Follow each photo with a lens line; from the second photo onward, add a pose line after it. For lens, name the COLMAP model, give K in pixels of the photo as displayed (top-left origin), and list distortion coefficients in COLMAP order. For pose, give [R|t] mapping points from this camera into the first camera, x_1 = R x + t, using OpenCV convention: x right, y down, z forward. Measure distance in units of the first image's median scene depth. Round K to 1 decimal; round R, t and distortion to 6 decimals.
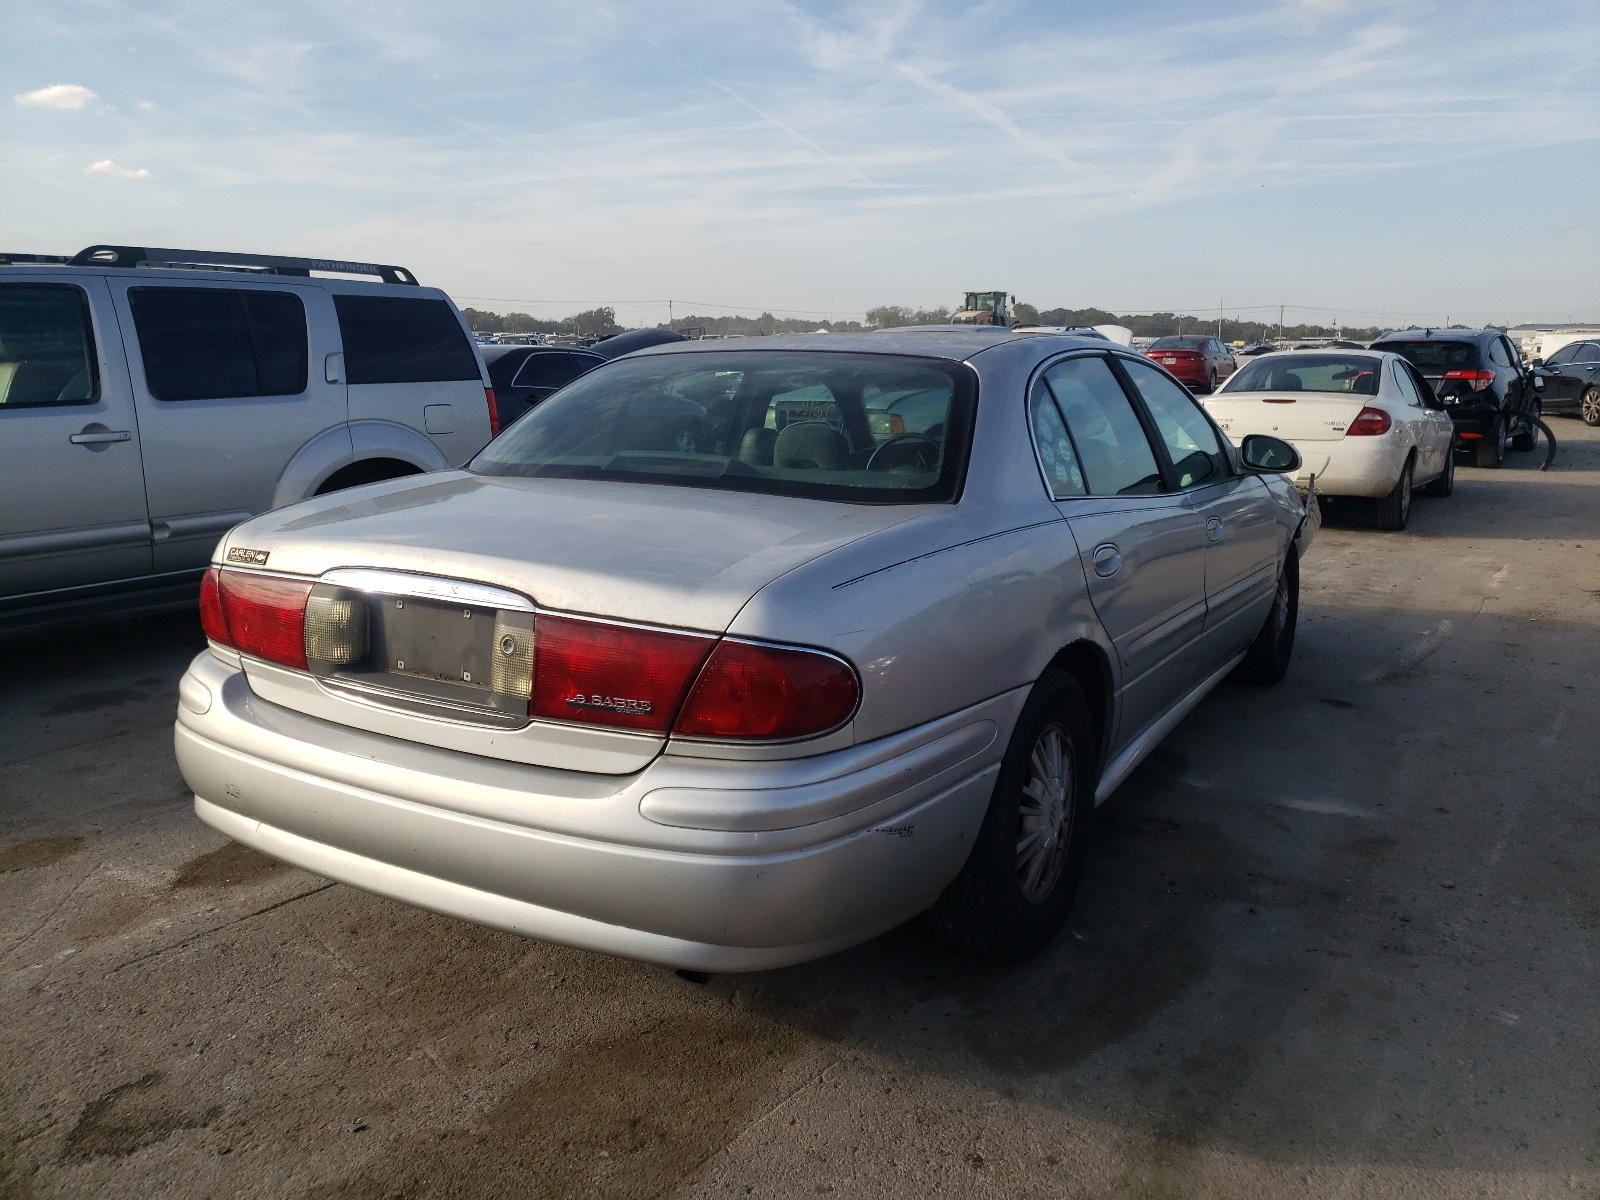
lens RADIAL K [[1217.9, 0, 793.9], [0, 1217.9, 594.8], [0, 0, 1]] dist [0.050789, -0.034440]
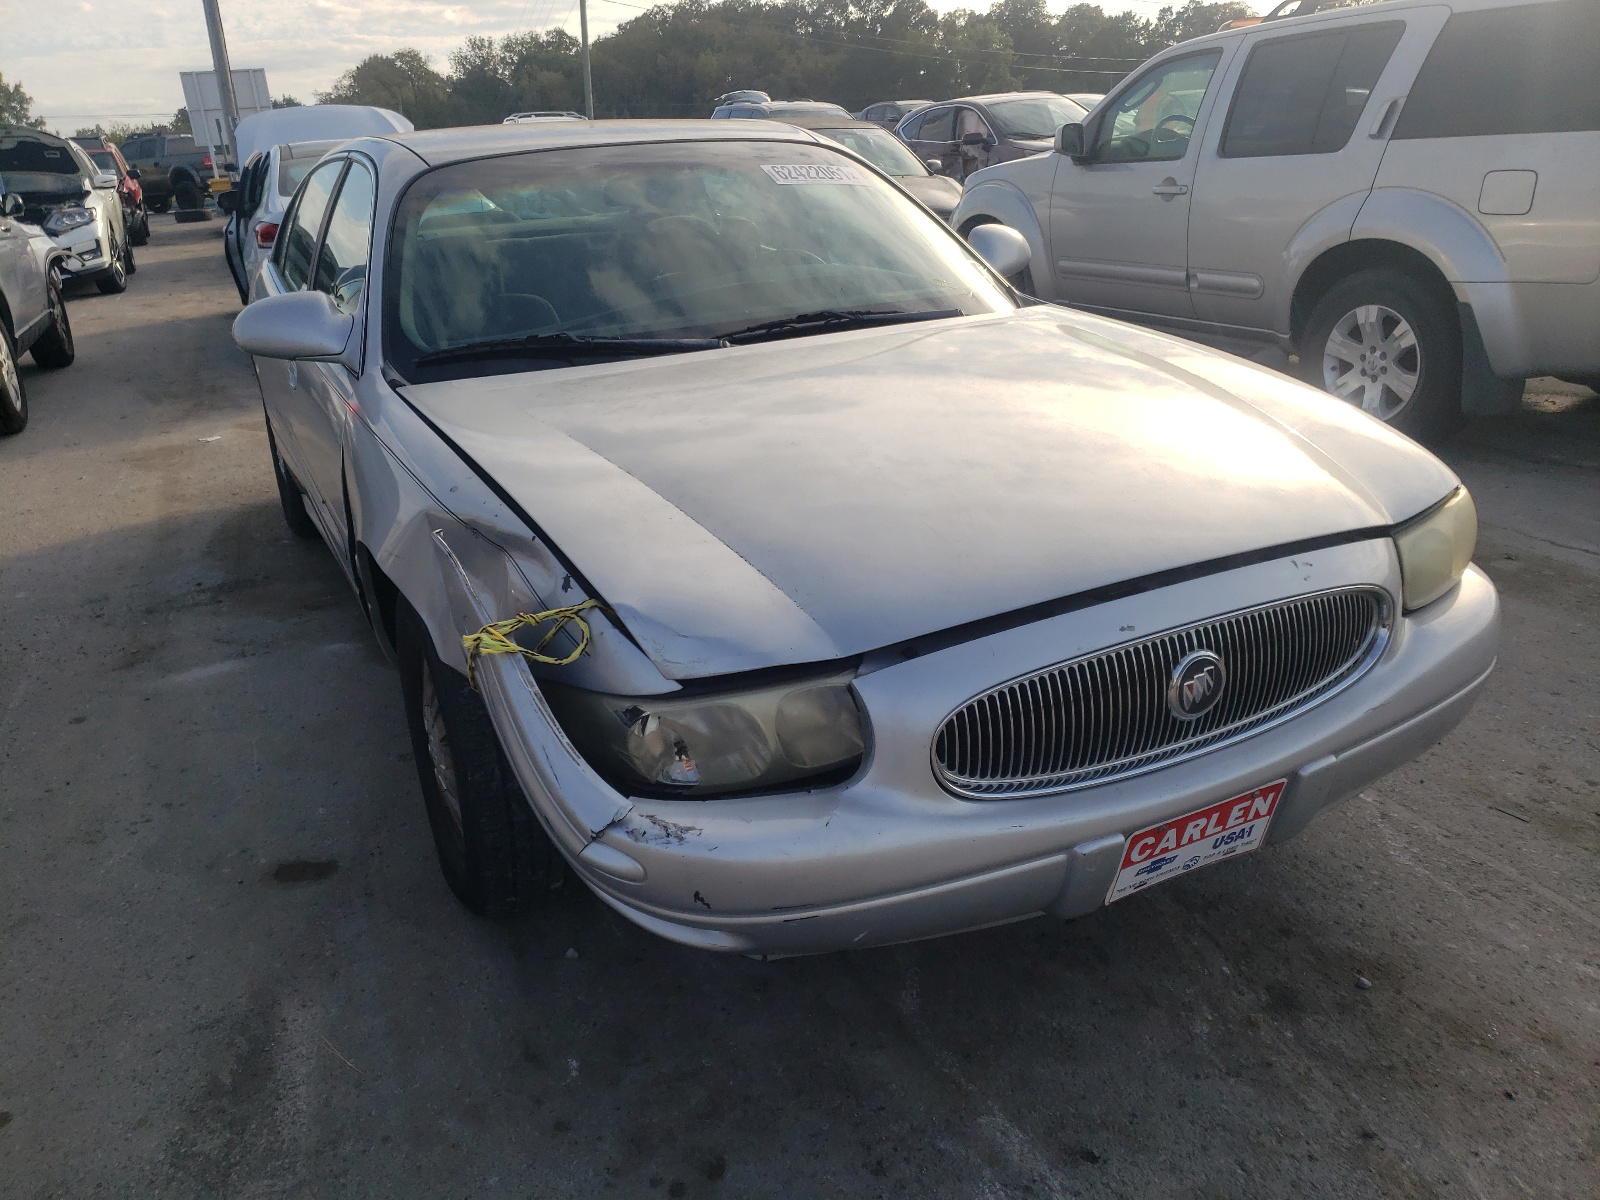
lens RADIAL K [[1217.9, 0, 765.4], [0, 1217.9, 589.4], [0, 0, 1]] dist [0.050789, -0.034440]
pose [[-0.534672, 0.316382, -0.783599, 0.673458], [-0.110605, 0.893095, 0.436060, -0.251226], [0.837790, 0.319819, -0.442520, 1.291148]]
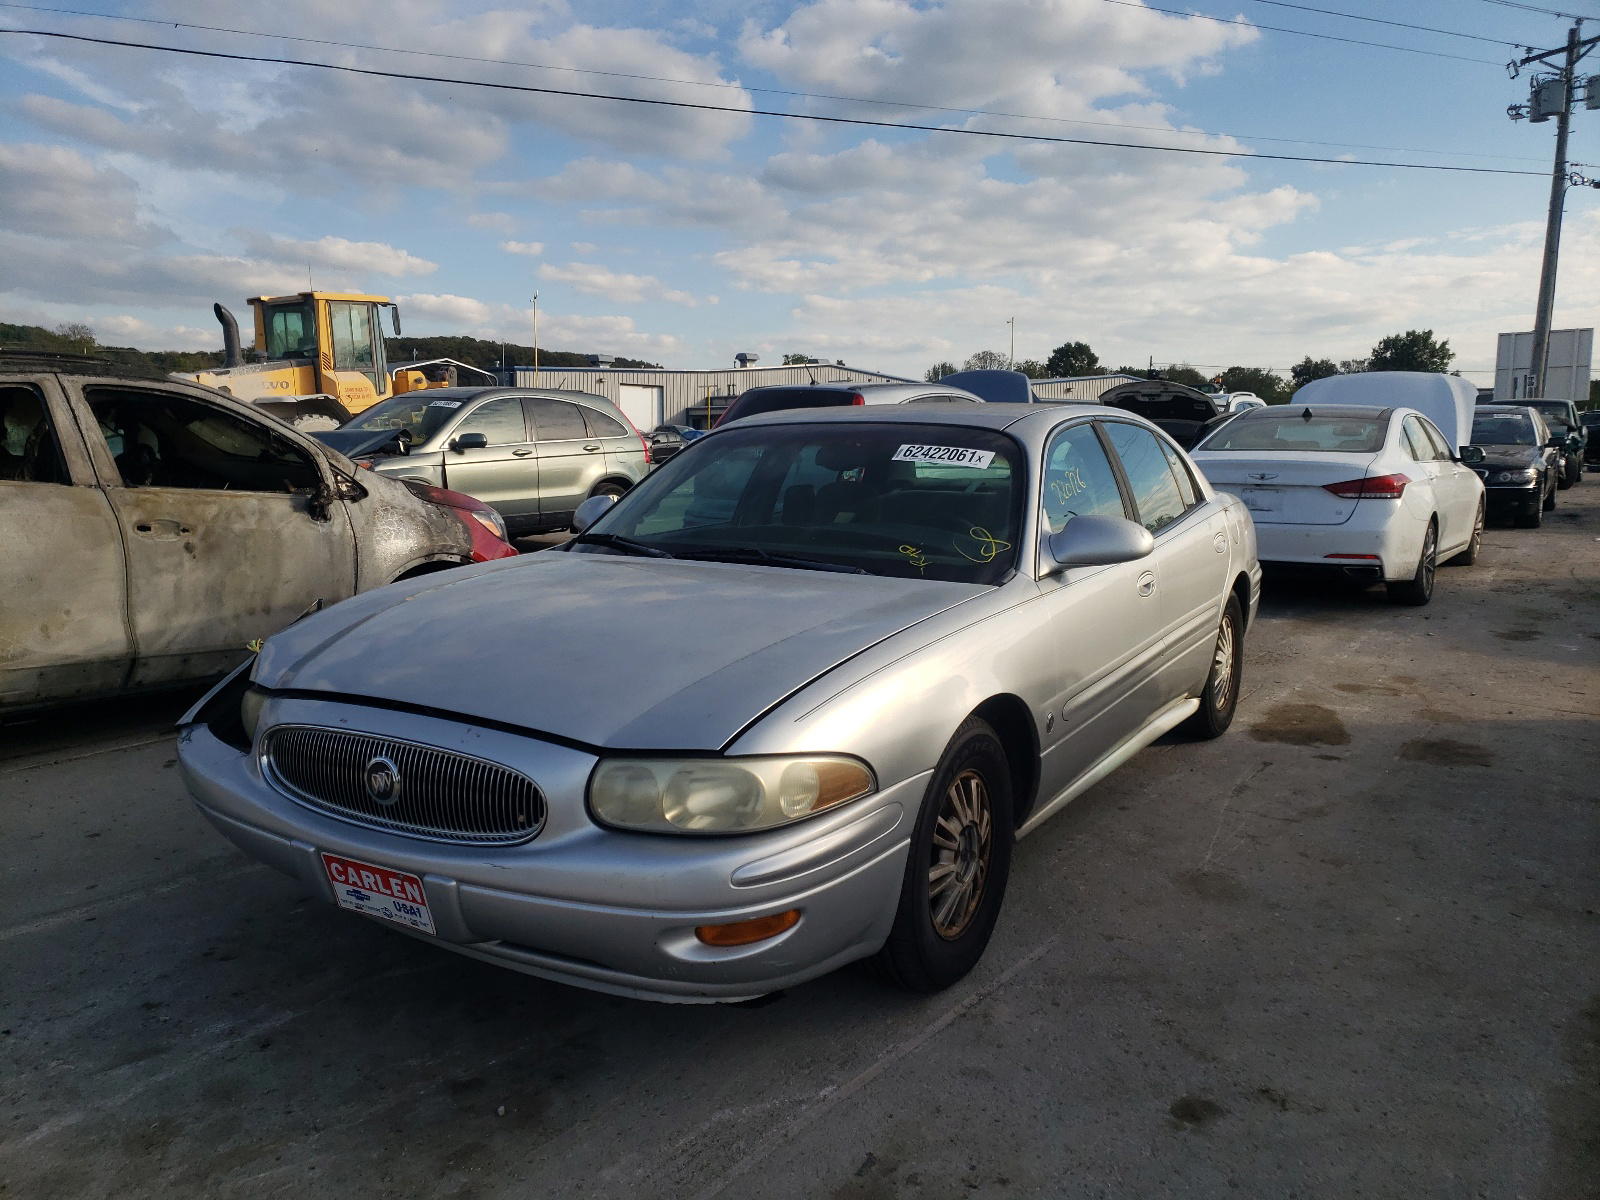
lens RADIAL K [[1246.4, 0, 800.0], [0, 1246.4, 606.6], [0, 0, 1]] dist [0.022769, -0.010183]
pose [[-0.999694, -0.008998, -0.023046, 0.200834], [-0.016253, 0.941171, 0.337539, -0.336470], [0.018653, 0.337810, -0.941029, 1.707935]]
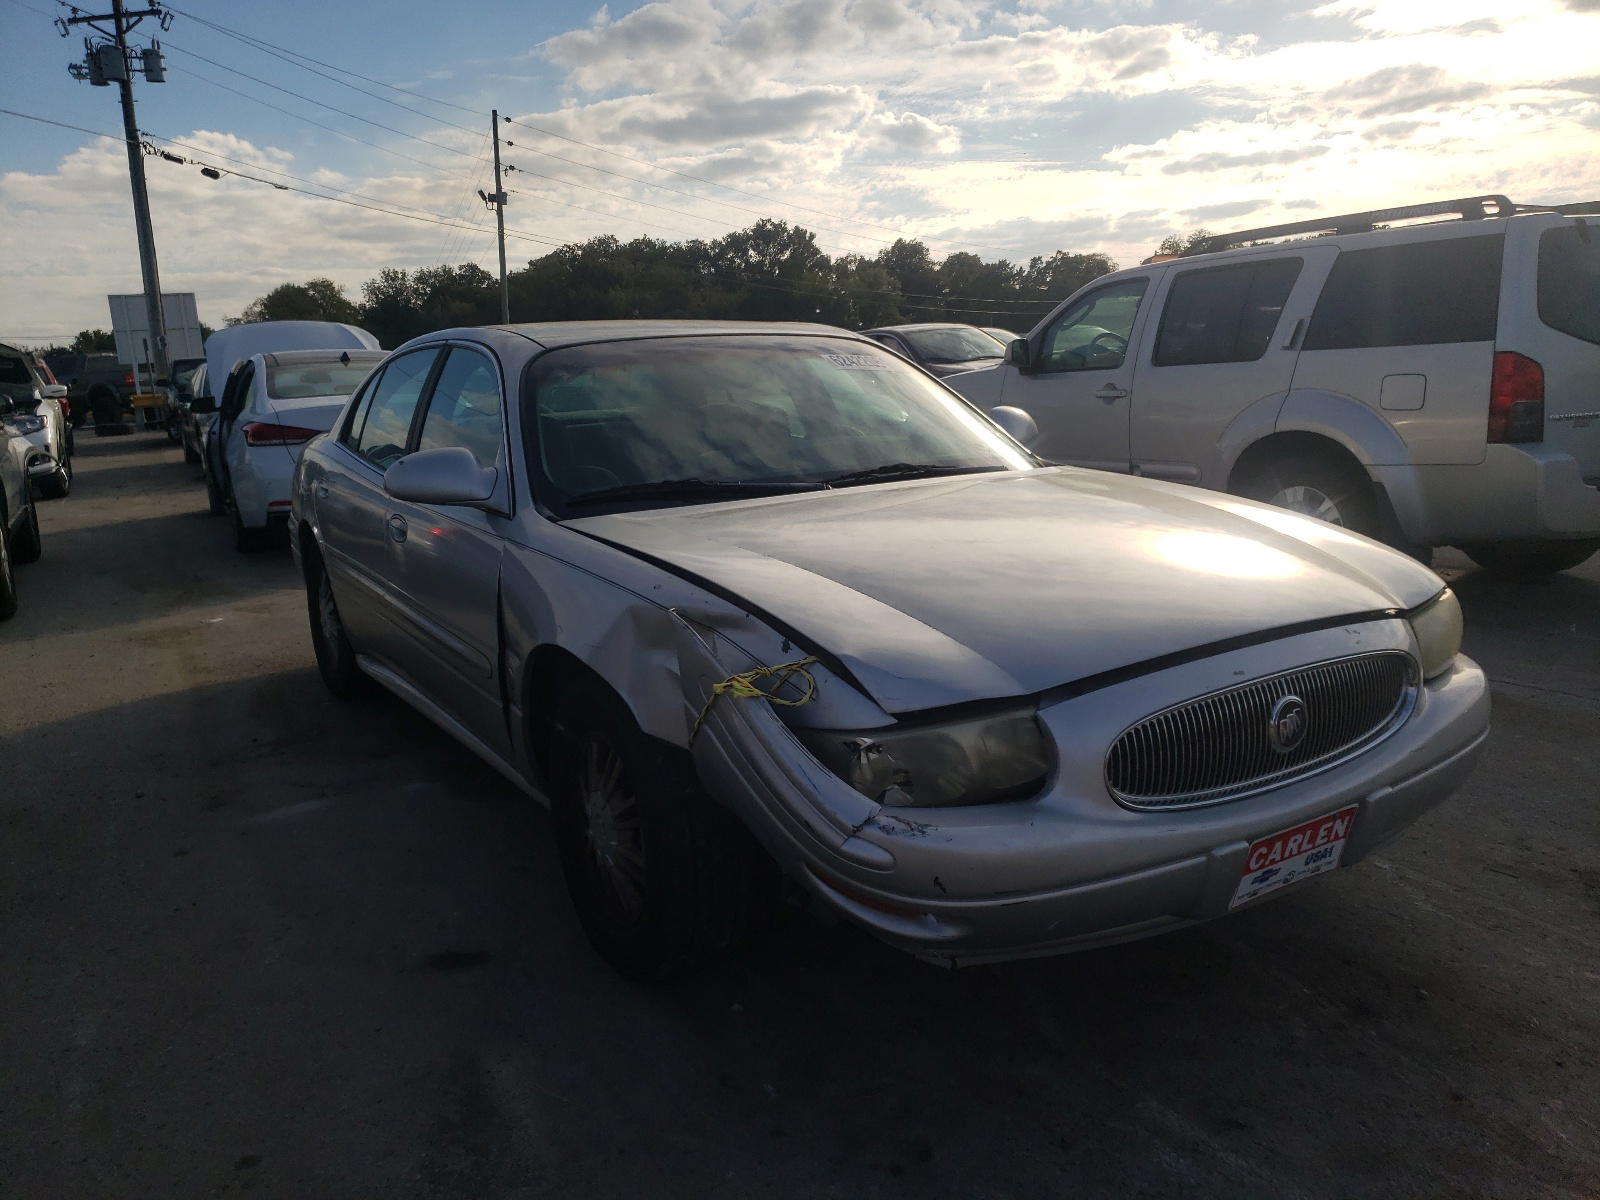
lens RADIAL K [[1217.9, 0, 790.3], [0, 1217.9, 592.0], [0, 0, 1]] dist [0.050789, -0.034440]
pose [[-0.451518, 0.182935, -0.873308, 0.791969], [-0.129893, 0.954854, 0.267174, -0.228035], [0.882757, 0.234070, -0.407372, 1.260502]]
